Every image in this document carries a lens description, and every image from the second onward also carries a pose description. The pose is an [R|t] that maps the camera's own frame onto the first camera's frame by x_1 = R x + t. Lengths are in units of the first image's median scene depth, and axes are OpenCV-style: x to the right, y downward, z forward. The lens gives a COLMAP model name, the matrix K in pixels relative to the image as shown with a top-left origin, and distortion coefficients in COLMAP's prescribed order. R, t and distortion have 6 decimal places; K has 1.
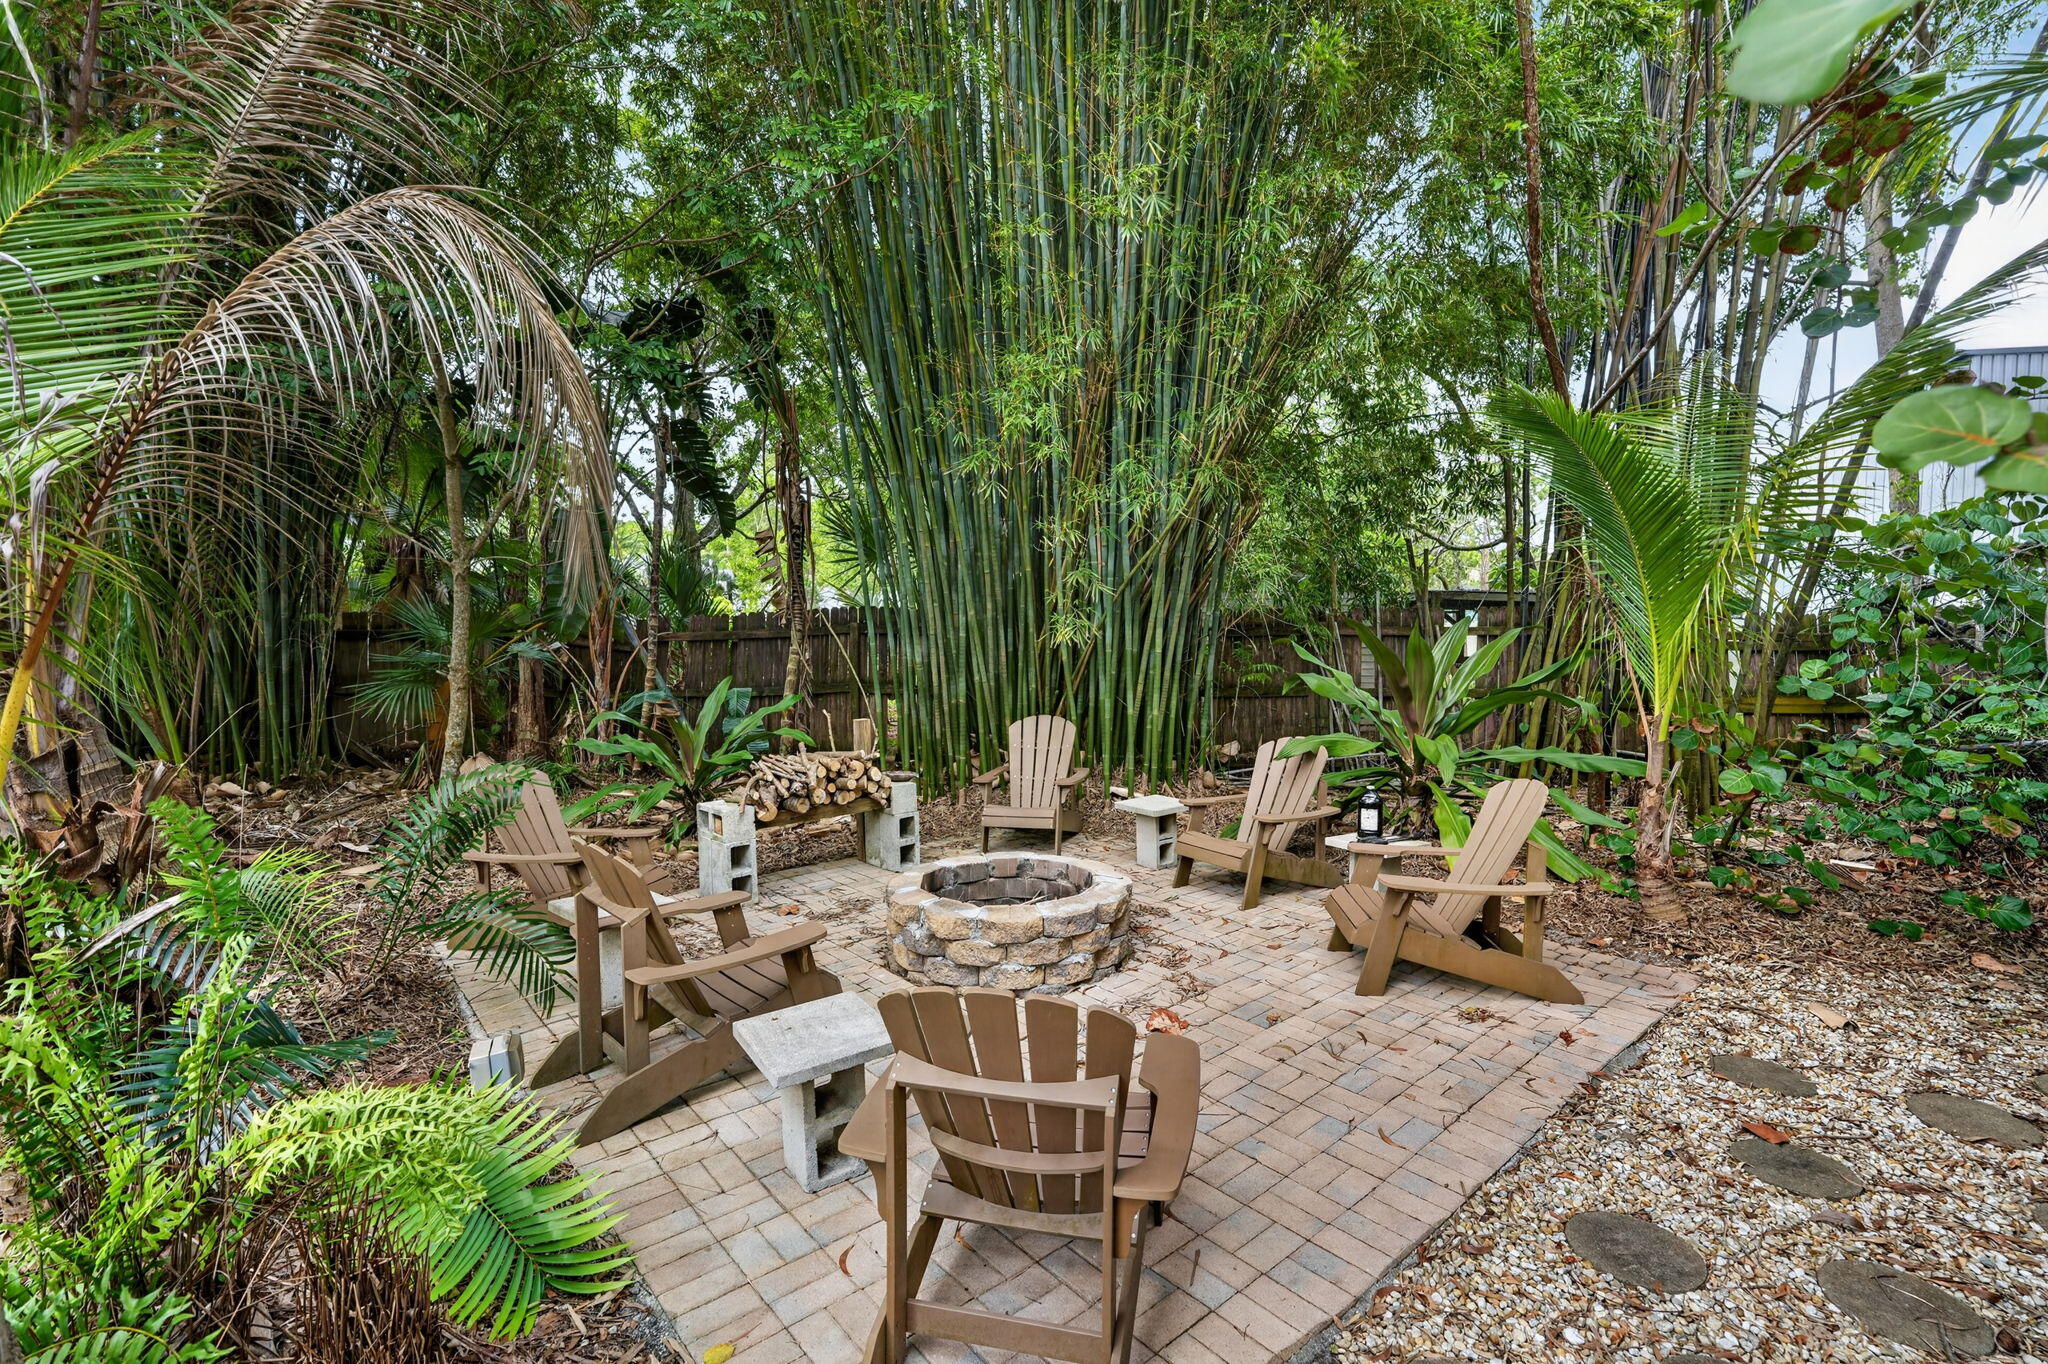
lens RADIAL K [[923.9, 0, 1013.0], [0, 923.9, 683.2], [0, 0, 1]] dist [0.001074, 0.000049]
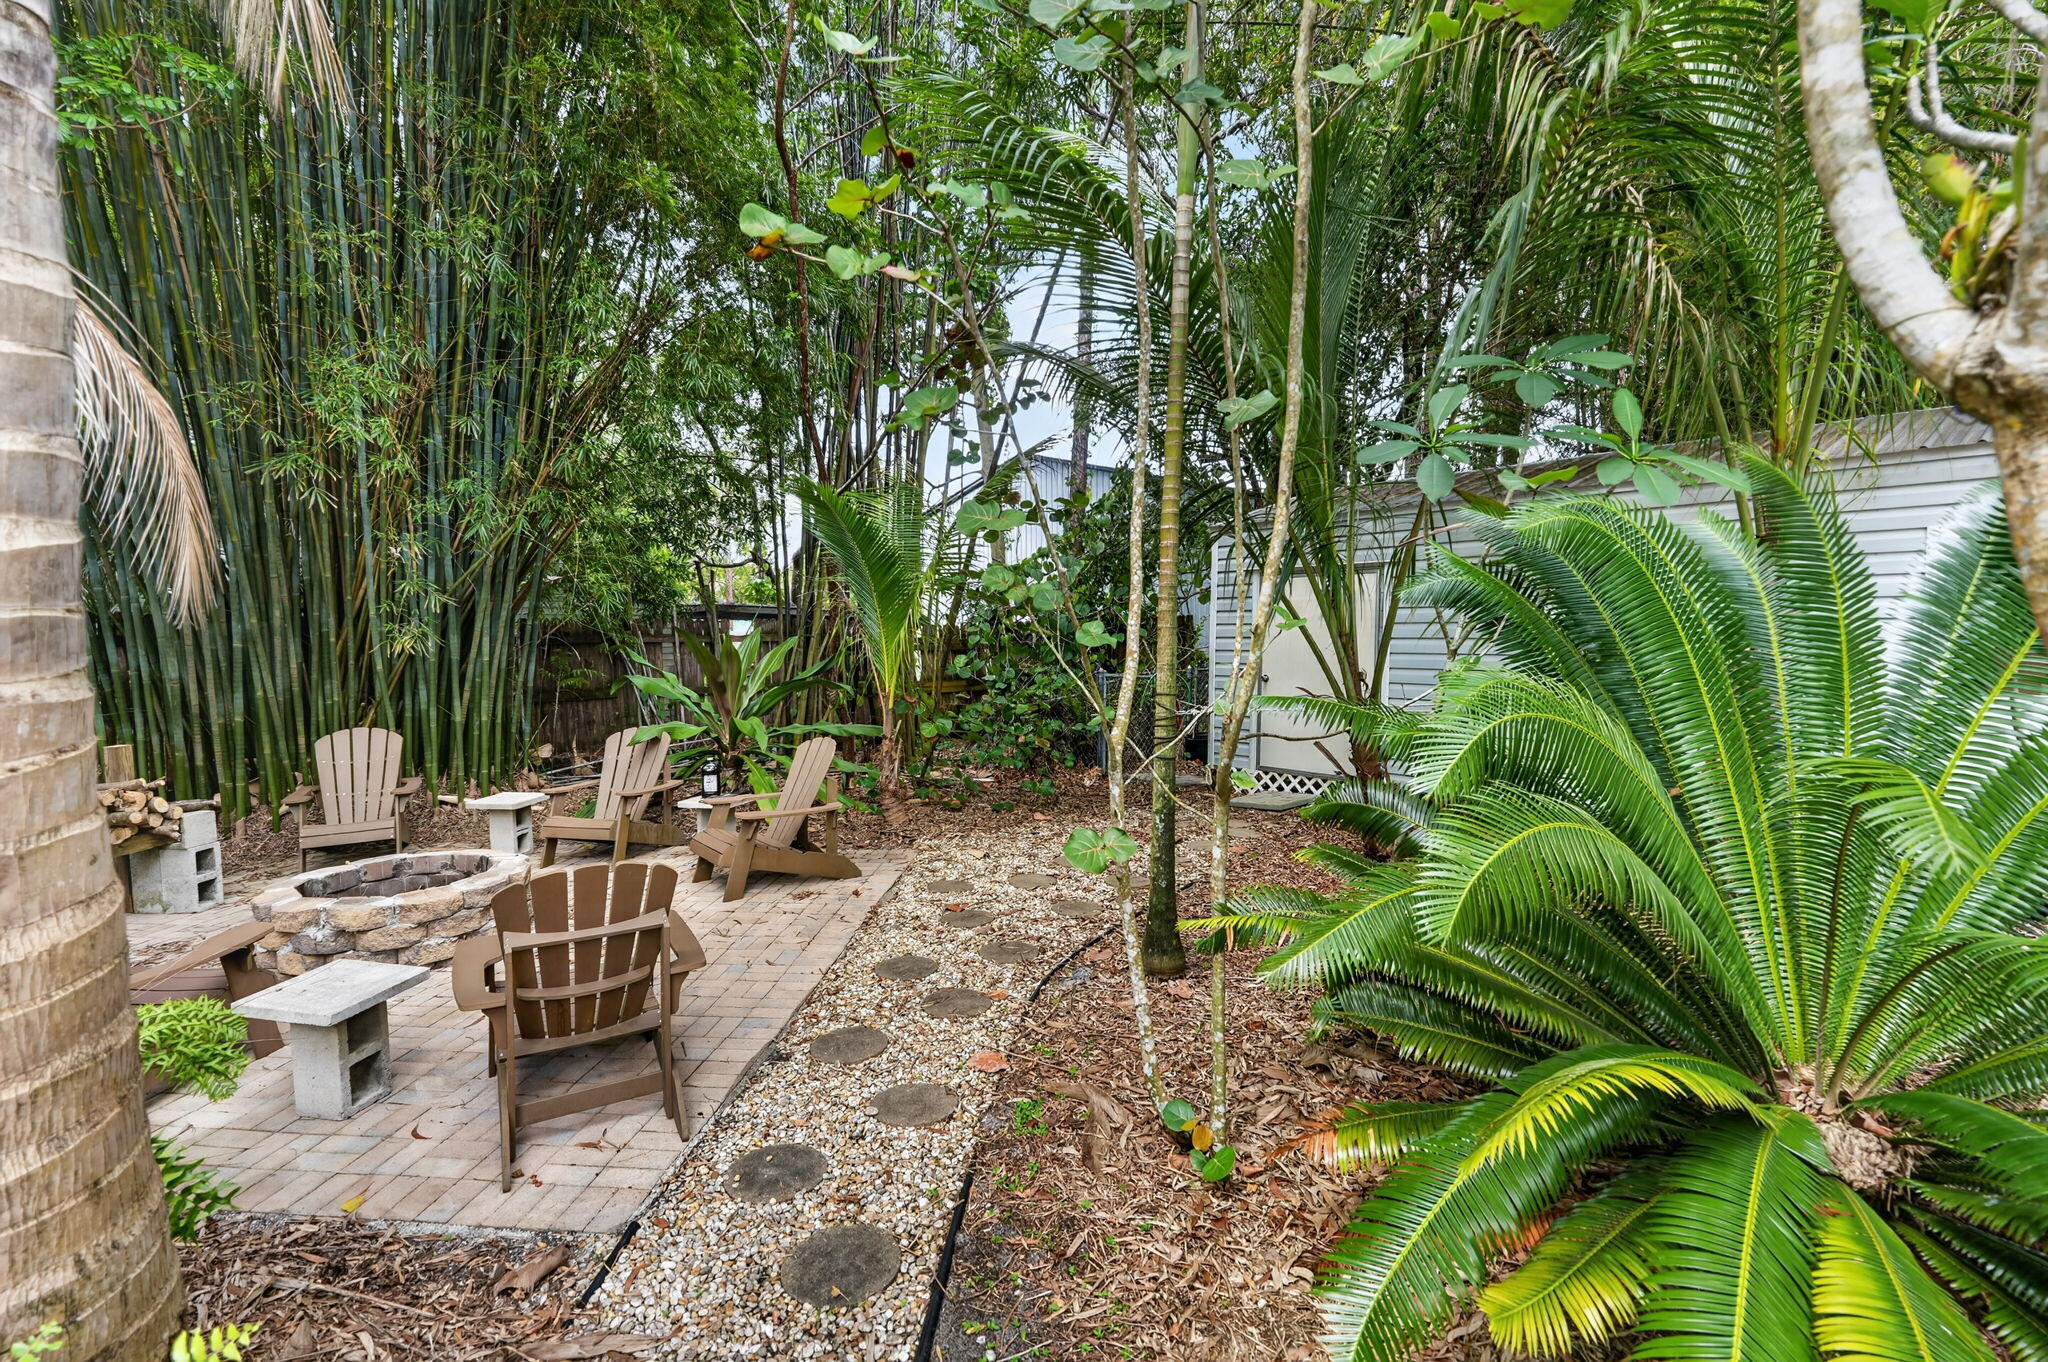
lens RADIAL K [[923.9, 0, 1013.0], [0, 923.9, 682.2], [0, 0, 1]] dist [0.001074, 0.000049]
pose [[0.714813, -0.038754, 0.698241, -0.191701], [0.044241, 0.998969, 0.010154, 0.009352], [-0.697915, 0.023633, 0.715791, -0.211538]]
